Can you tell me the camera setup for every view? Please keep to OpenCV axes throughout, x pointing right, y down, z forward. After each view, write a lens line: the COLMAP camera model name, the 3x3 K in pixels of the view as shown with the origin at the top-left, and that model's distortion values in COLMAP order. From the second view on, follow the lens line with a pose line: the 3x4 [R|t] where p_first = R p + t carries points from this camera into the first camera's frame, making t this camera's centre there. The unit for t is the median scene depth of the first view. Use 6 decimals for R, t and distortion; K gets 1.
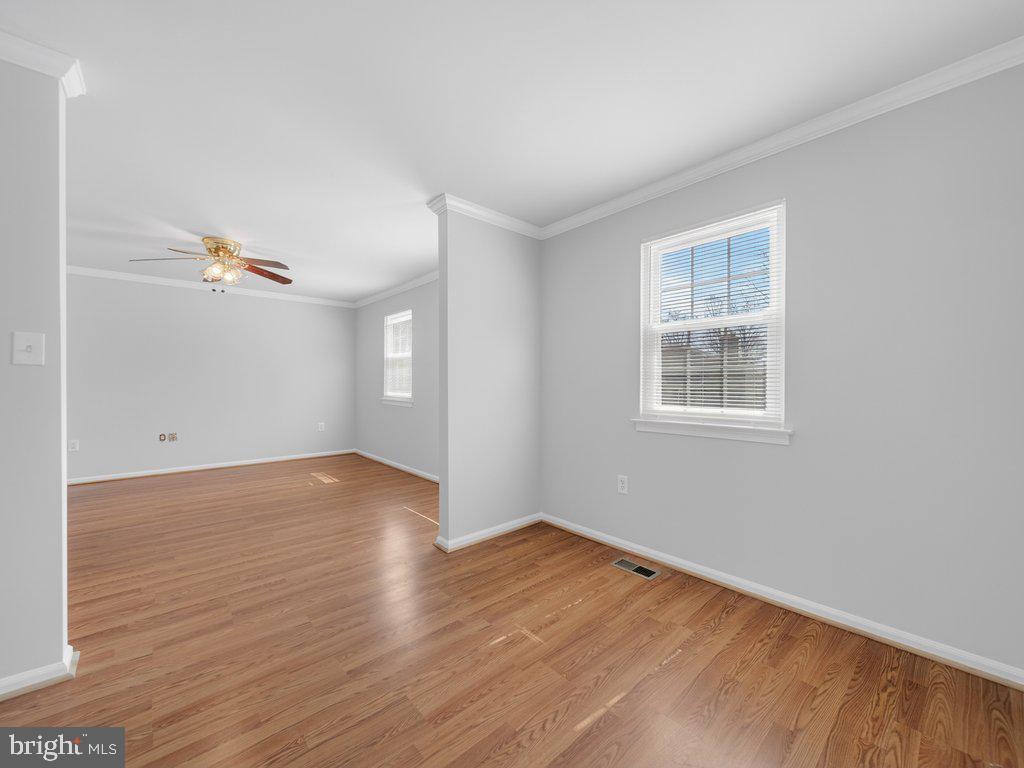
lens RADIAL K [[405.8, 0, 512.0], [0, 405.8, 384.0], [0, 0, 1]] dist [-0.003278, -0.000391]
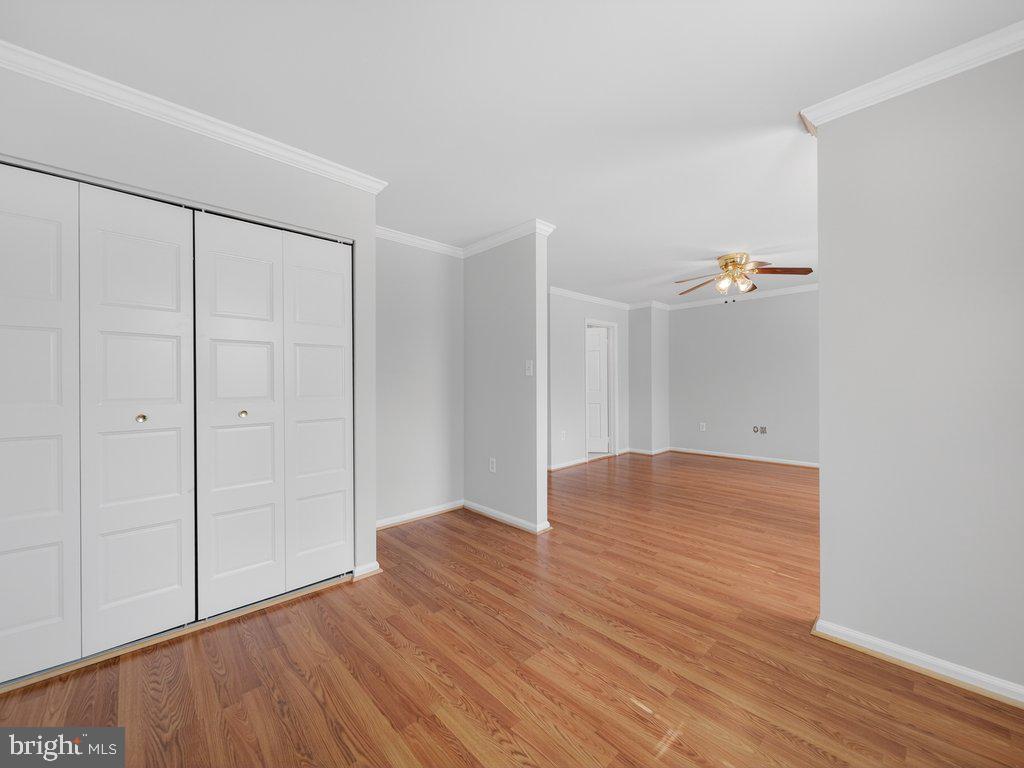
lens RADIAL K [[404.0, 0, 513.8], [0, 404.0, 383.7], [0, 0, 1]] dist [-0.000797, -0.000373]
pose [[0.033179, 0.001819, -0.999448, 0.479687], [0.002595, 0.999995, 0.001906, -0.005994], [0.999446, -0.002657, 0.033174, 0.456670]]
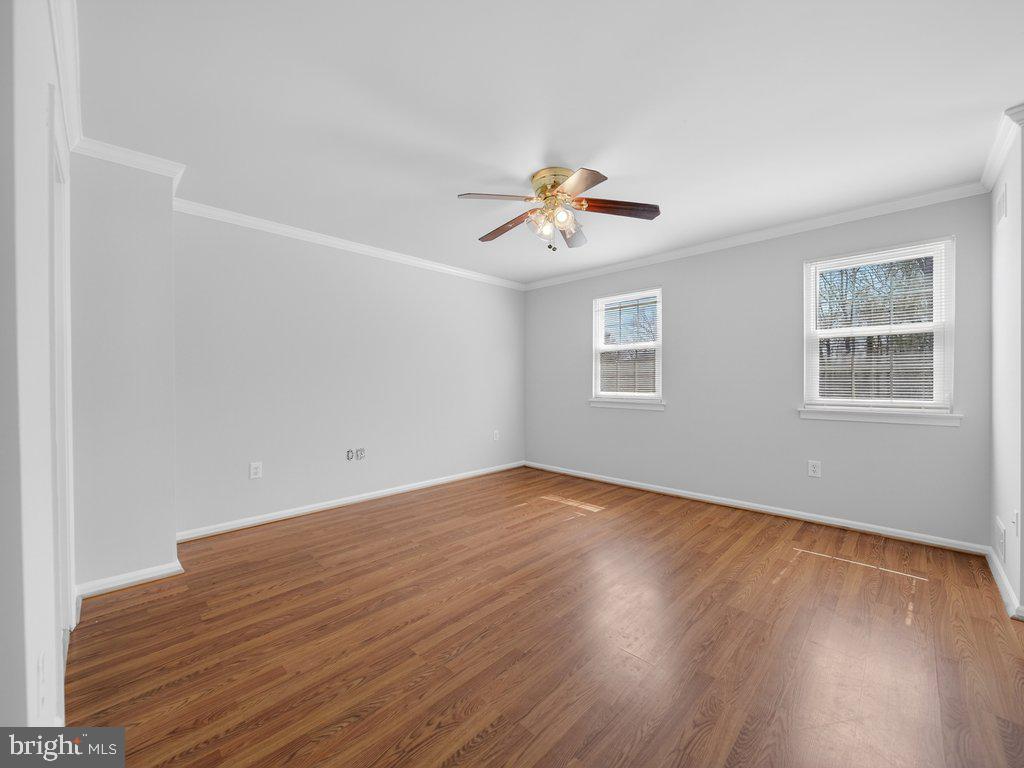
lens RADIAL K [[404.0, 0, 513.8], [0, 404.0, 383.7], [0, 0, 1]] dist [-0.000797, -0.000373]
pose [[0.996991, -0.004757, 0.077368, -1.068433], [0.004652, 0.999988, 0.001534, 0.001971], [-0.077374, -0.001170, 0.997001, 0.401464]]
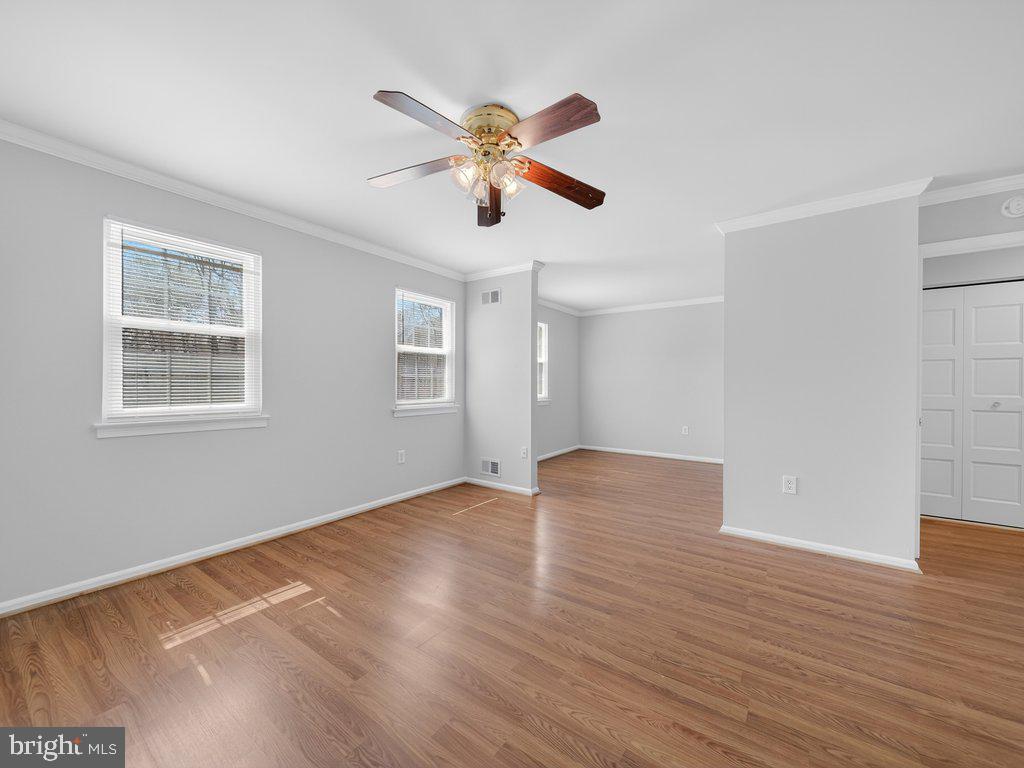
lens RADIAL K [[404.0, 0, 513.8], [0, 404.0, 383.7], [0, 0, 1]] dist [-0.000797, -0.000373]
pose [[-0.234127, -0.002570, 0.972203, -1.584593], [-0.000790, 0.999997, 0.002454, -0.010363], [-0.972206, -0.000193, -0.234128, 1.401070]]
